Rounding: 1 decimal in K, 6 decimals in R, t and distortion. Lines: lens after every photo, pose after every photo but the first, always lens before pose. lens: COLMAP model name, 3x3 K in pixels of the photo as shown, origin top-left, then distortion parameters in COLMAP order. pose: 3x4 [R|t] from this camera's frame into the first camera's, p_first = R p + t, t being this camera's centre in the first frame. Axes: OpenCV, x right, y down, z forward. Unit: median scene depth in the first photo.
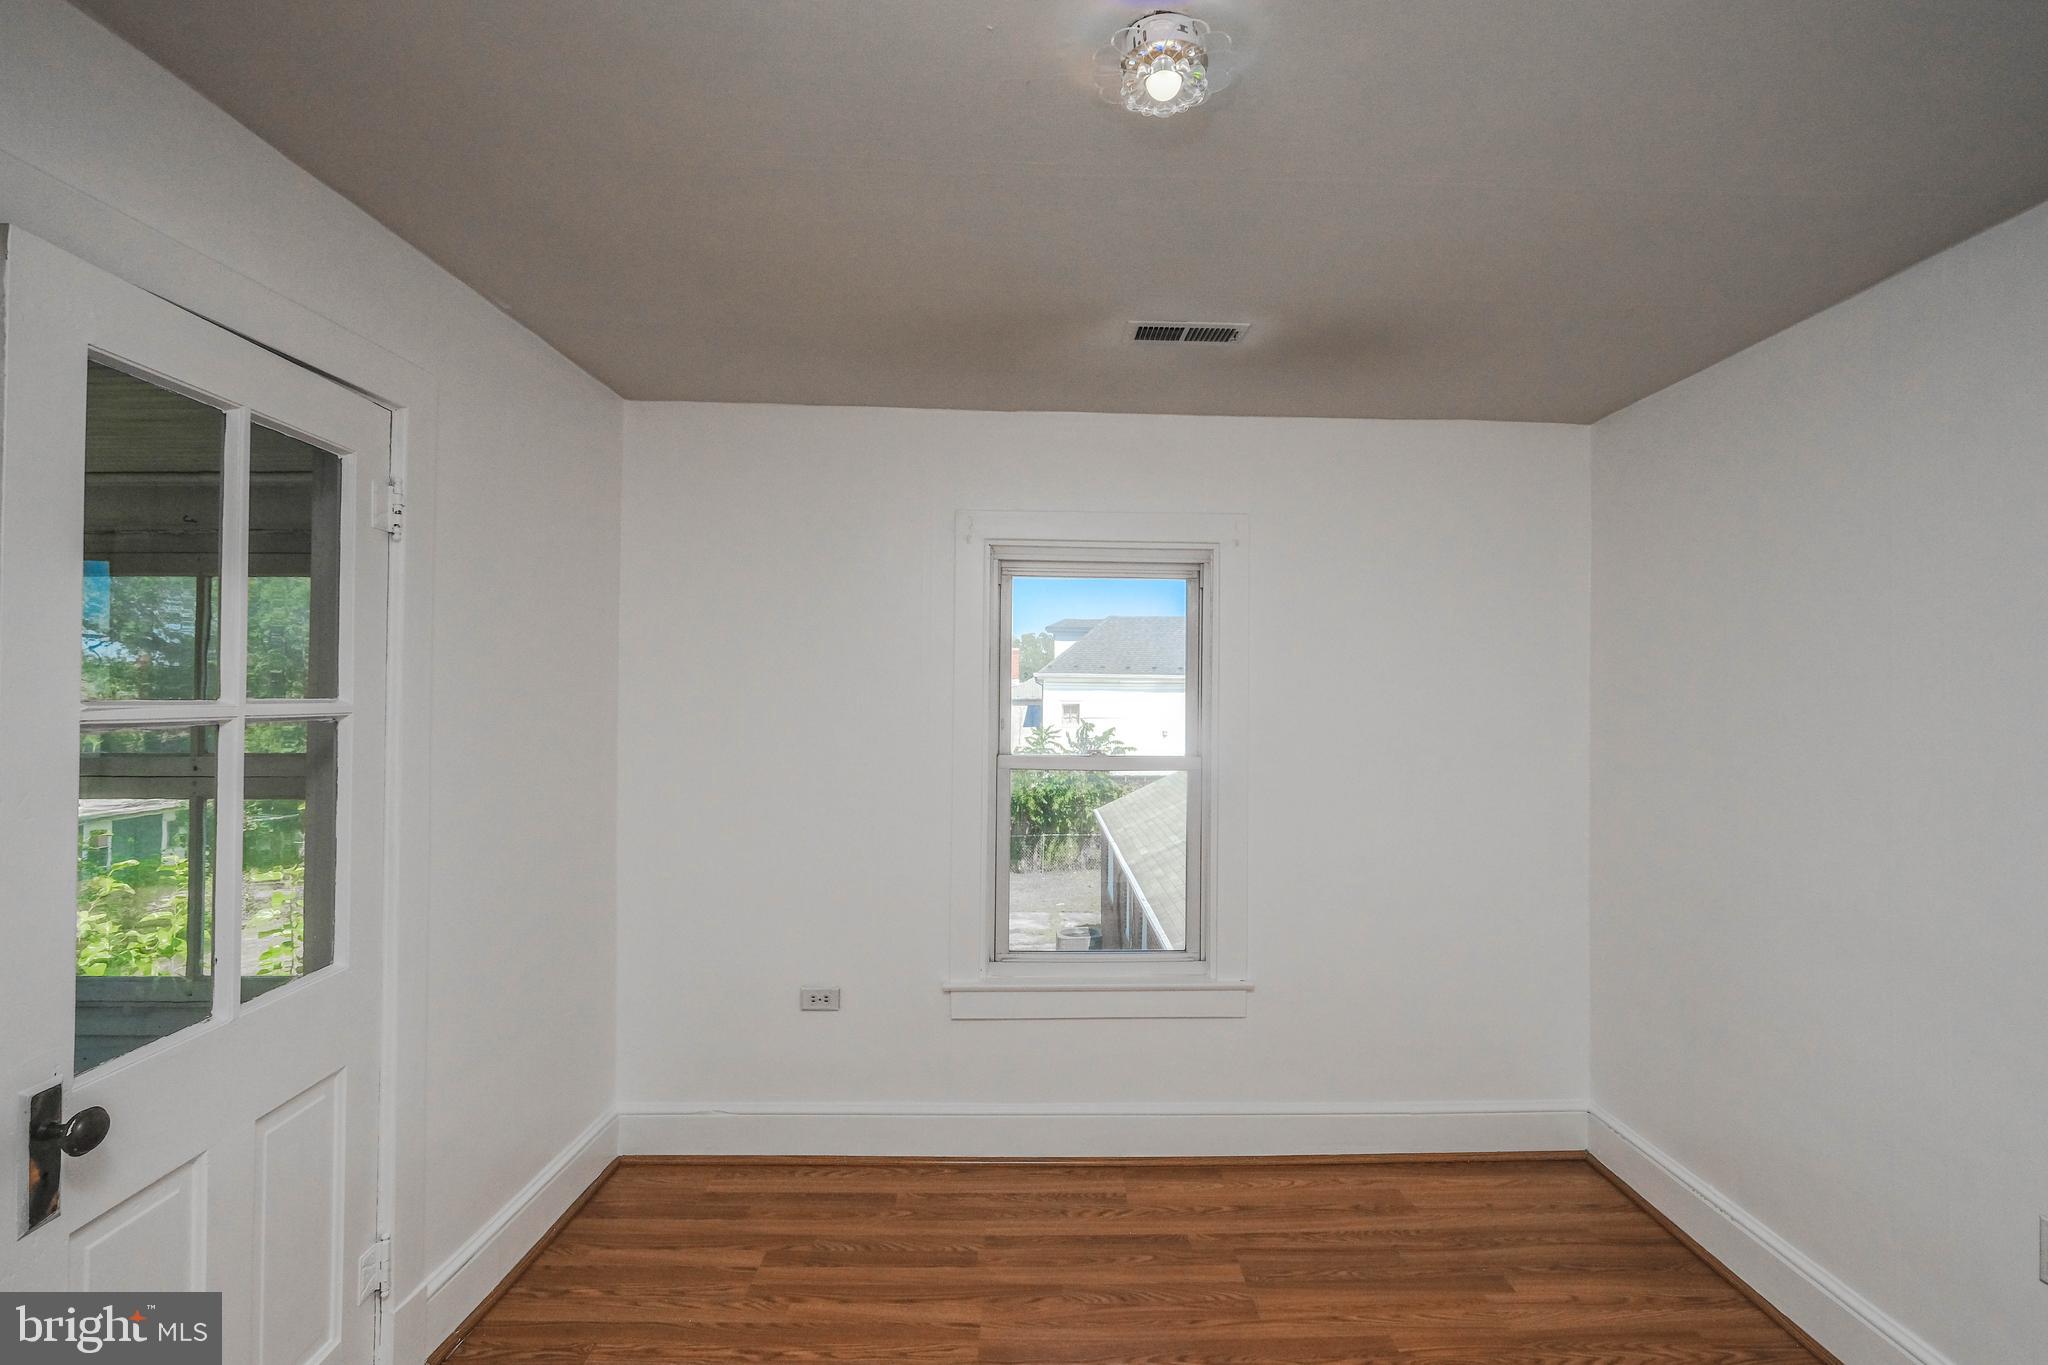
lens RADIAL K [[948.3, 0, 1023.1], [0, 948.3, 673.9], [0, 0, 1]] dist [-0.002749, 0.000878]
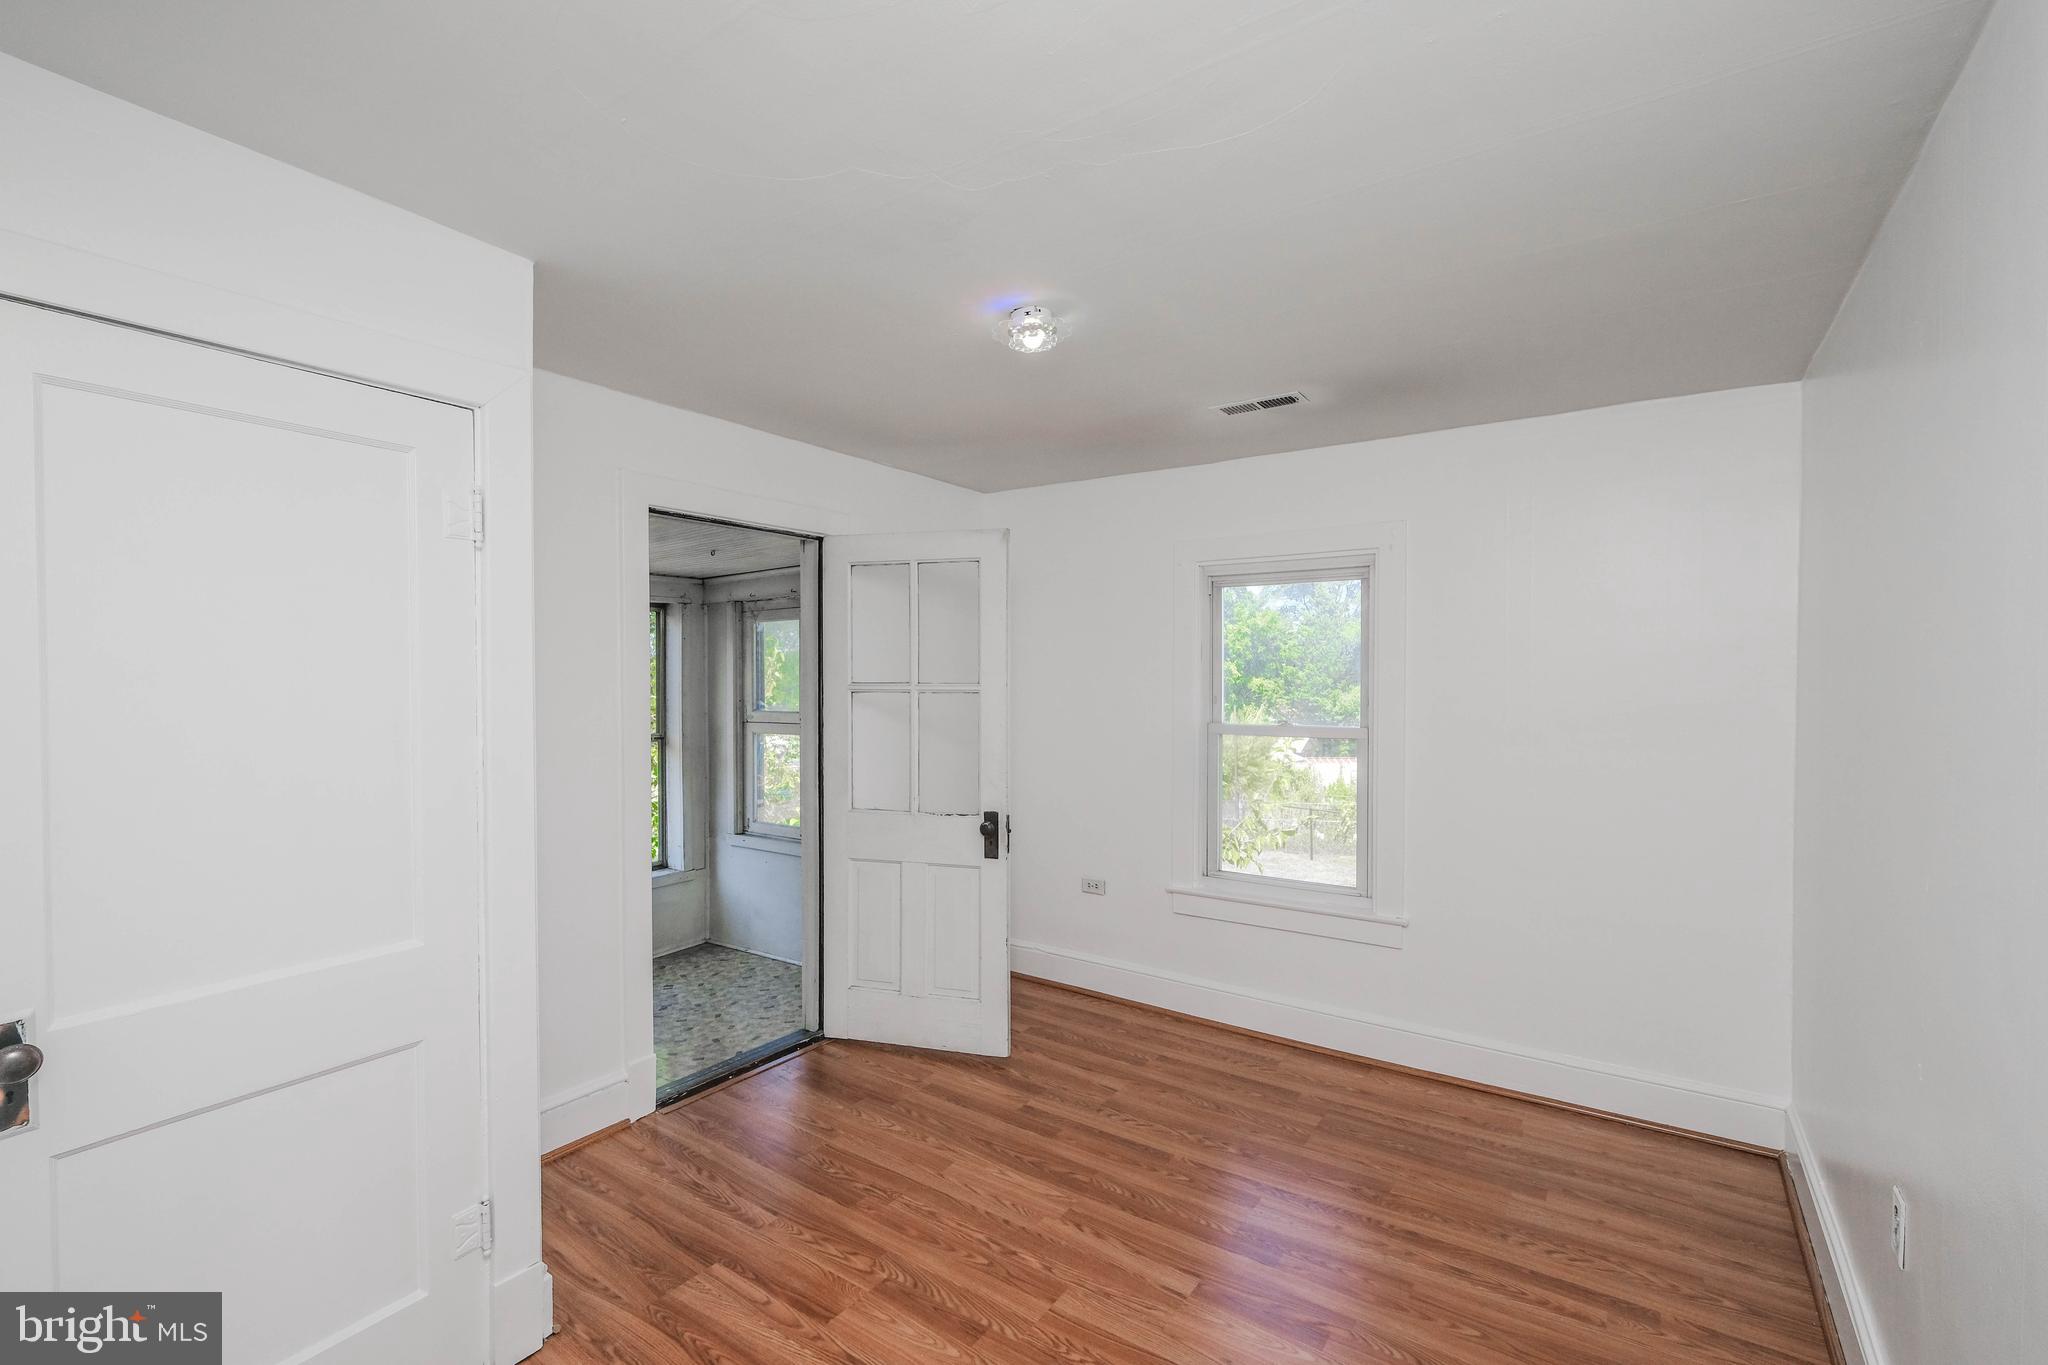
lens RADIAL K [[948.3, 0, 1006.2], [0, 948.3, 685.2], [0, 0, 1]] dist [-0.002749, 0.000878]
pose [[0.791563, 0.003858, -0.611076, 0.633613], [0.018283, 0.999383, 0.029994, -0.012563], [0.610814, -0.034914, 0.791004, -0.251116]]
